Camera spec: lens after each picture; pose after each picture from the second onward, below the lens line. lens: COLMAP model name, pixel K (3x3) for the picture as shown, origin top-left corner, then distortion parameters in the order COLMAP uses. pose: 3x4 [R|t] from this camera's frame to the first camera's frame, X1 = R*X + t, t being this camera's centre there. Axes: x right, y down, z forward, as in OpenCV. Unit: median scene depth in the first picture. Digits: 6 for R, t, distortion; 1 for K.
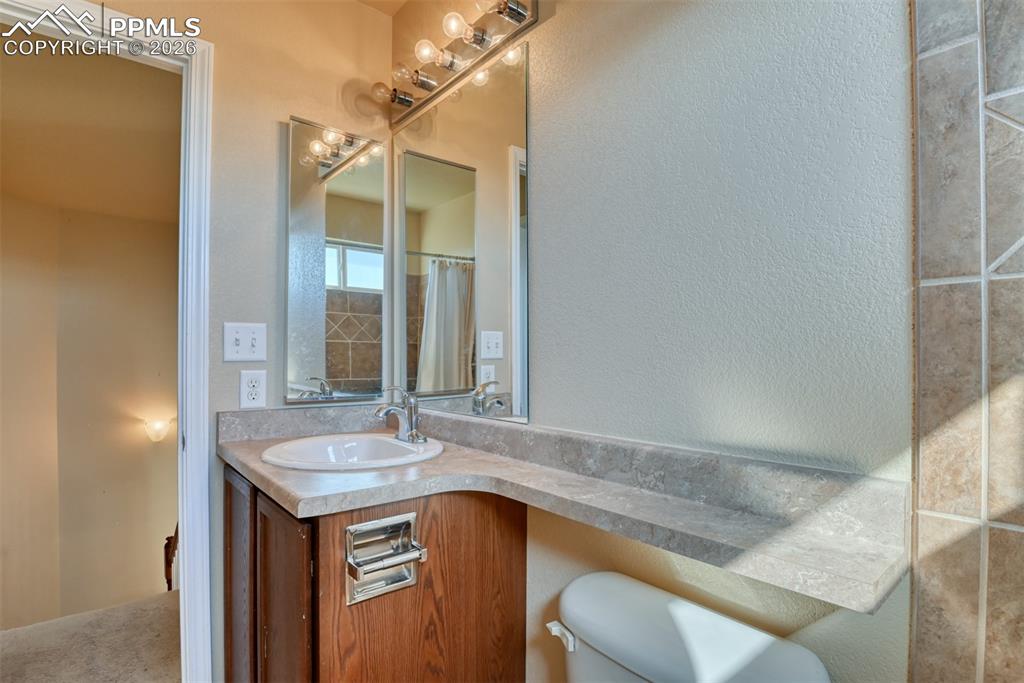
lens RADIAL K [[498.2, 0, 512.0], [0, 498.2, 341.5], [0, 0, 1]] dist [-0.029647, -0.000580]
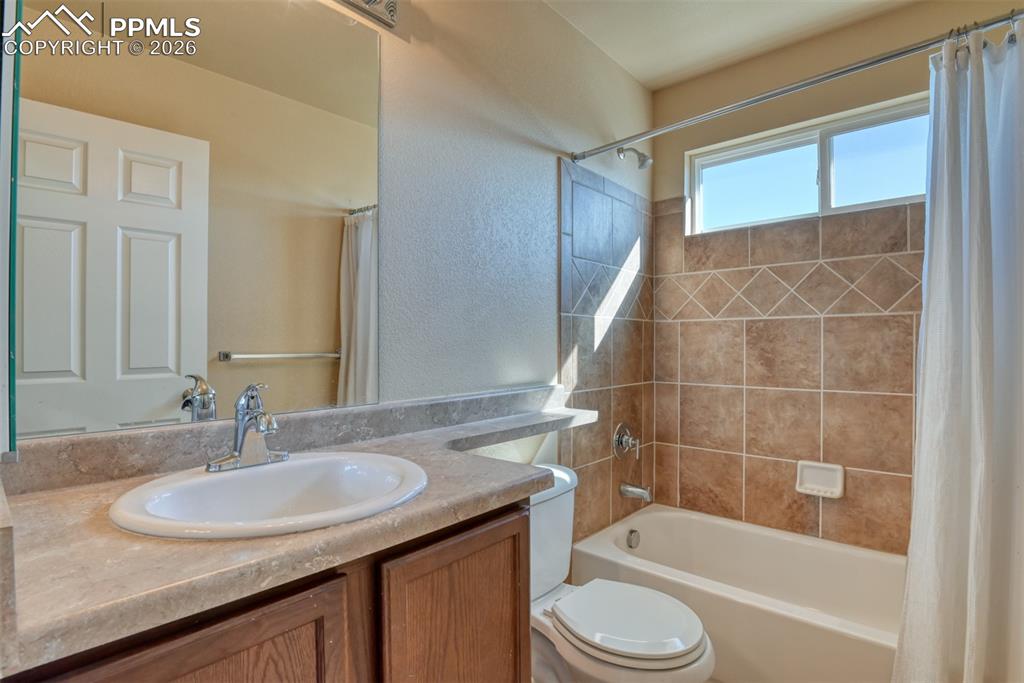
lens RADIAL K [[498.2, 0, 512.0], [0, 498.2, 341.5], [0, 0, 1]] dist [-0.029647, -0.000580]
pose [[-0.139417, -0.000495, 0.990234, -1.204931], [-0.029577, 0.999556, -0.003665, 0.035326], [-0.989792, -0.029799, -0.139369, 1.004416]]
